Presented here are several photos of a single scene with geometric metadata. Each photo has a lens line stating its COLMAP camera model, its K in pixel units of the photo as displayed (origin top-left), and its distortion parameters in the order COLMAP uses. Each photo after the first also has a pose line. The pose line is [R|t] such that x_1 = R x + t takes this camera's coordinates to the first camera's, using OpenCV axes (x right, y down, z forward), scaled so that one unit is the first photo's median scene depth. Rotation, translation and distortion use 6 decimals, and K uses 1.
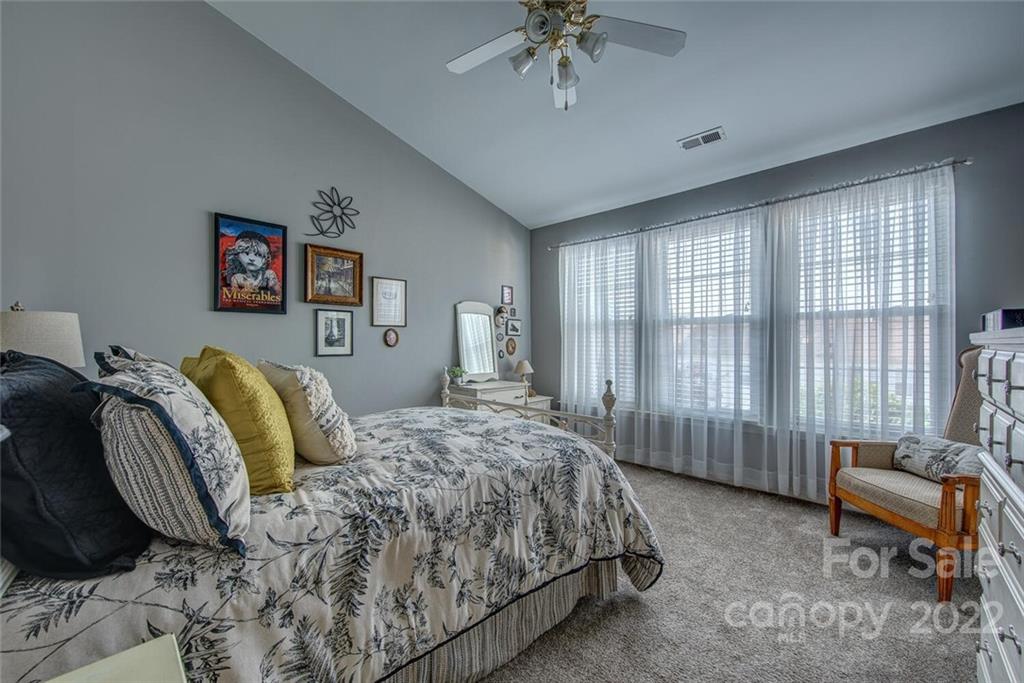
lens RADIAL K [[408.3, 0, 513.4], [0, 408.3, 343.3], [0, 0, 1]] dist [-0.001741, -0.000459]
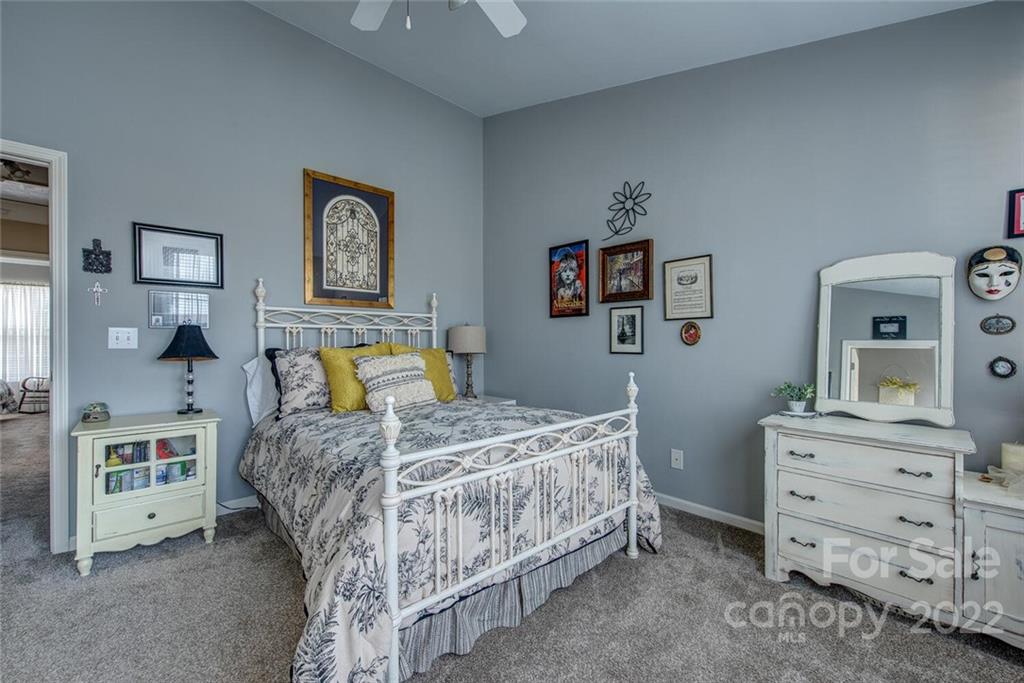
lens RADIAL K [[408.3, 0, 511.6], [0, 408.3, 340.8], [0, 0, 1]] dist [-0.001741, -0.000459]
pose [[-0.060333, -0.001341, -0.998177, 0.568339], [0.003128, 0.999994, -0.001532, 0.000680], [0.998173, -0.003214, -0.060329, 0.801769]]
